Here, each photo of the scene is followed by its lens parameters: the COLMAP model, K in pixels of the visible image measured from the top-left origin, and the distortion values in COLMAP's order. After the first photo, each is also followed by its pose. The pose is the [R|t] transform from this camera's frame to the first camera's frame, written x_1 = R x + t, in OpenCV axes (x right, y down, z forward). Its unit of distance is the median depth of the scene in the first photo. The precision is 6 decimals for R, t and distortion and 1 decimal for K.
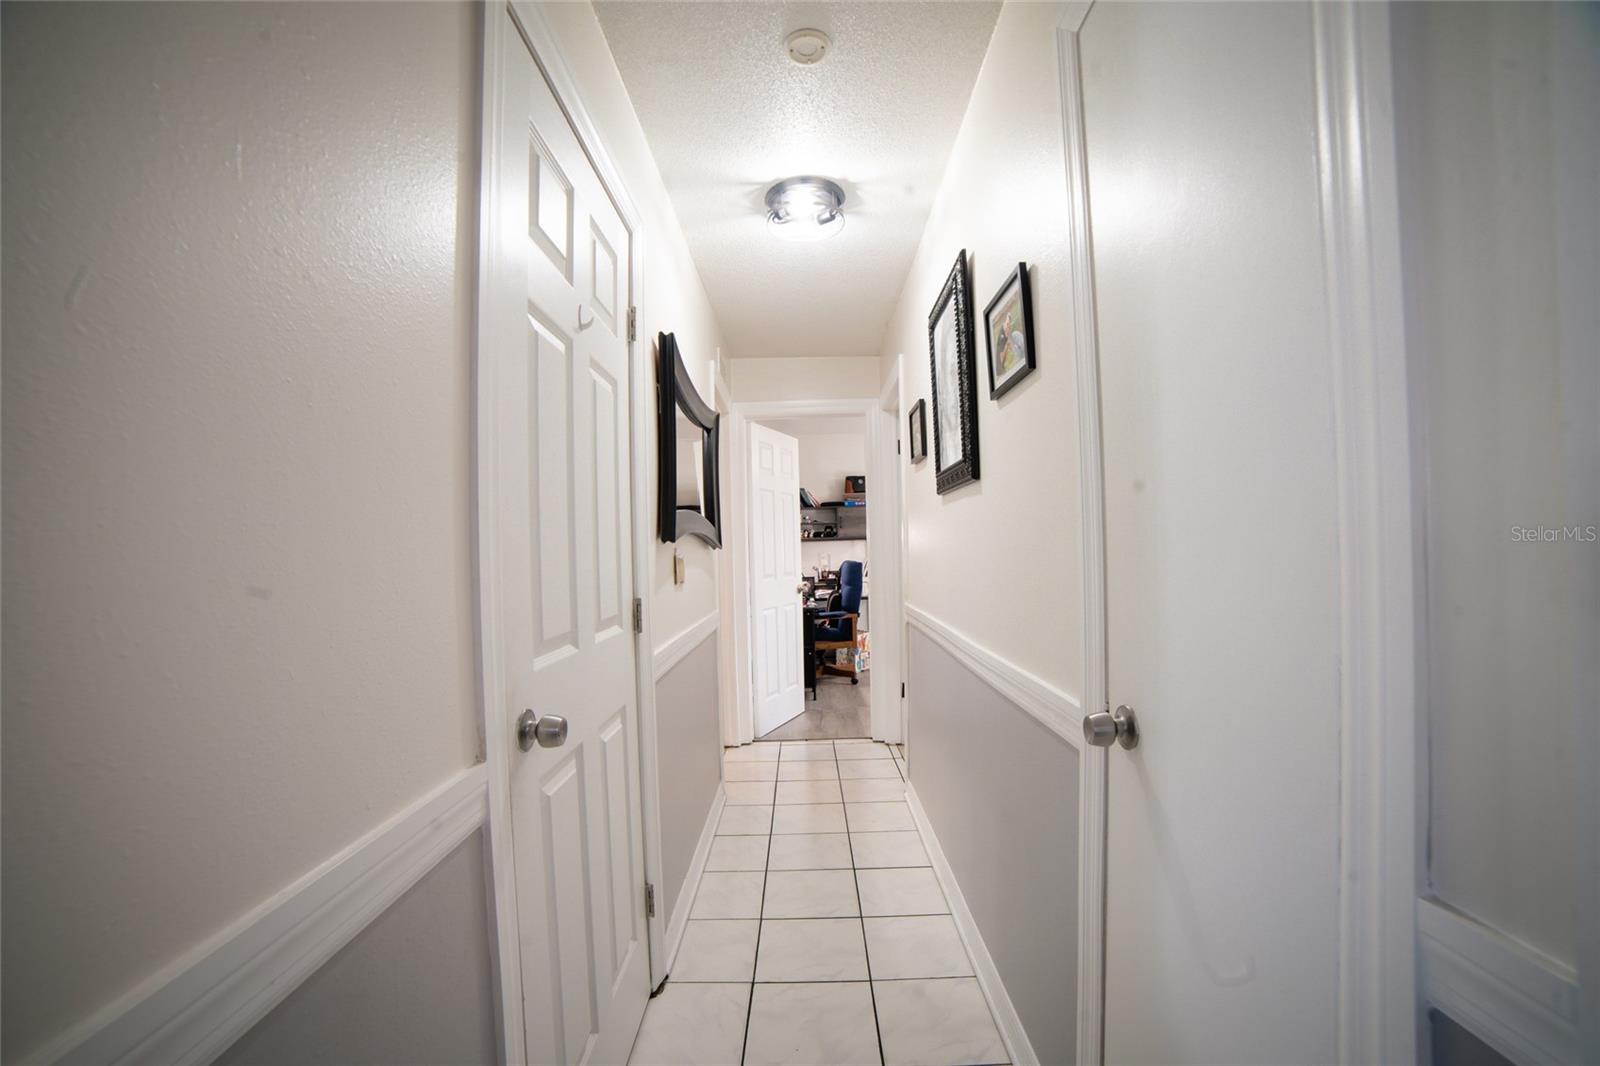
lens RADIAL K [[663.2, 0, 802.4], [0, 663.2, 546.2], [0, 0, 1]] dist [-0.107735, 0.038922]
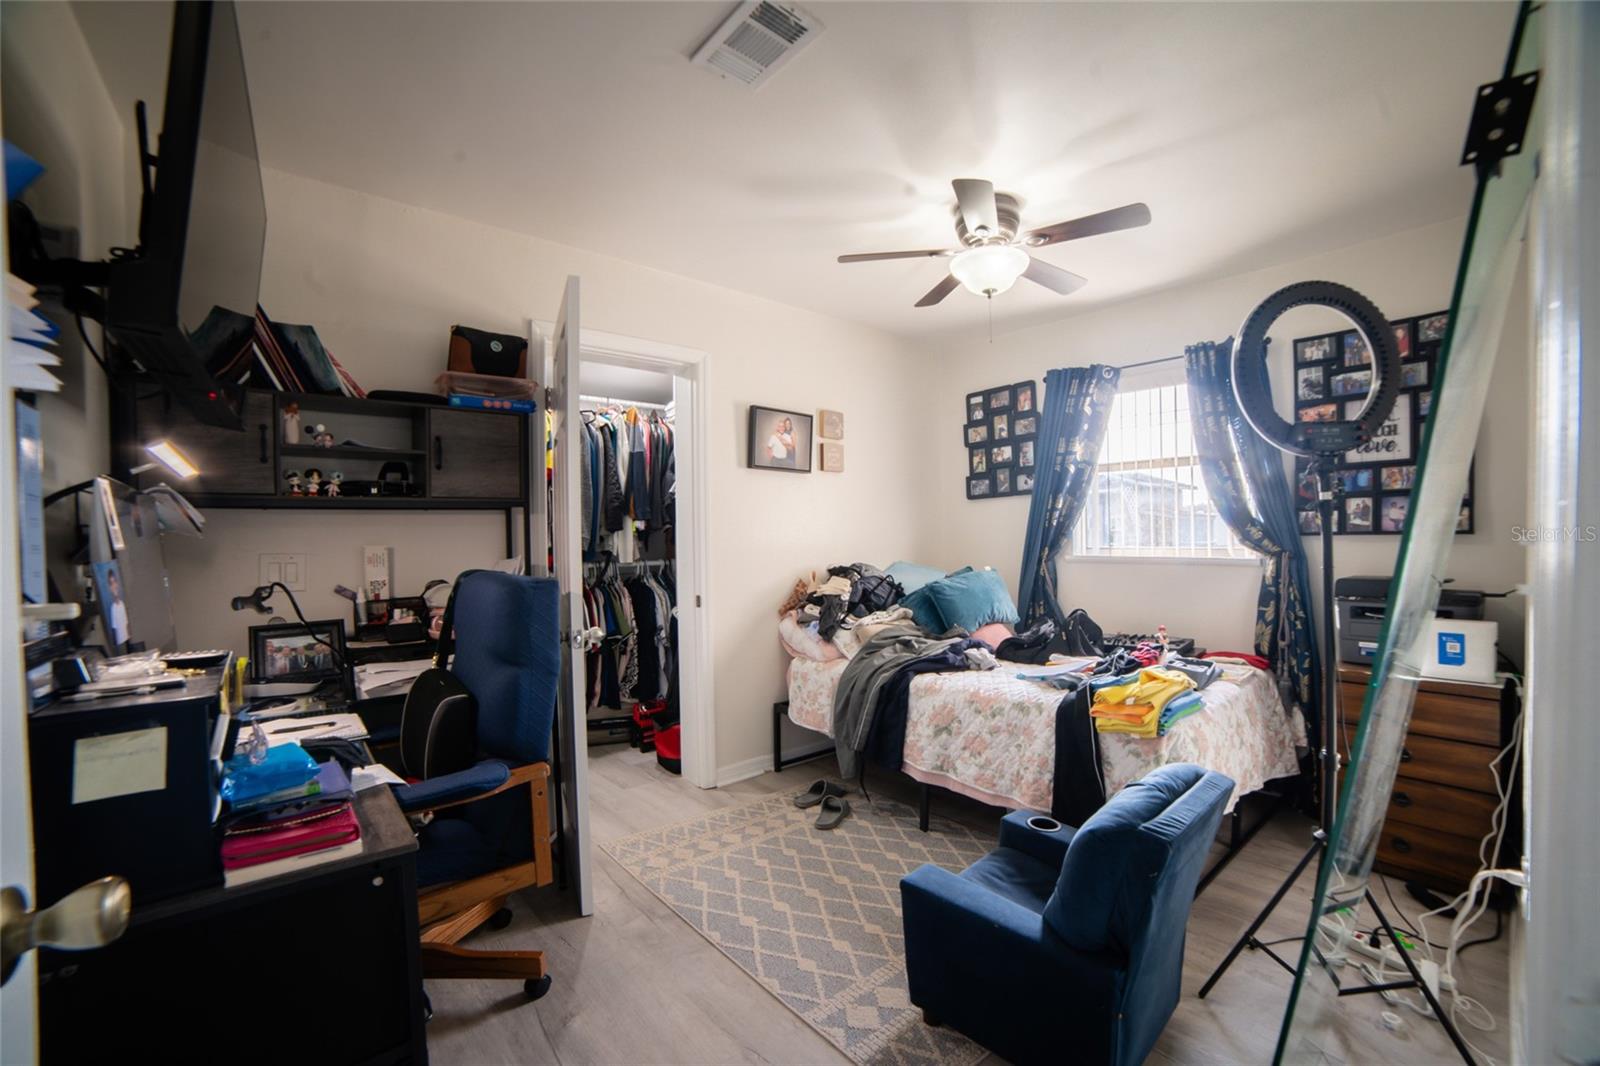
lens RADIAL K [[663.2, 0, 802.4], [0, 663.2, 546.2], [0, 0, 1]] dist [-0.107735, 0.038922]
pose [[0.755021, 0.007174, 0.655662, -0.019537], [-0.016549, 0.999830, 0.008117, 0.005984], [-0.655492, -0.016980, 0.755011, 0.825656]]
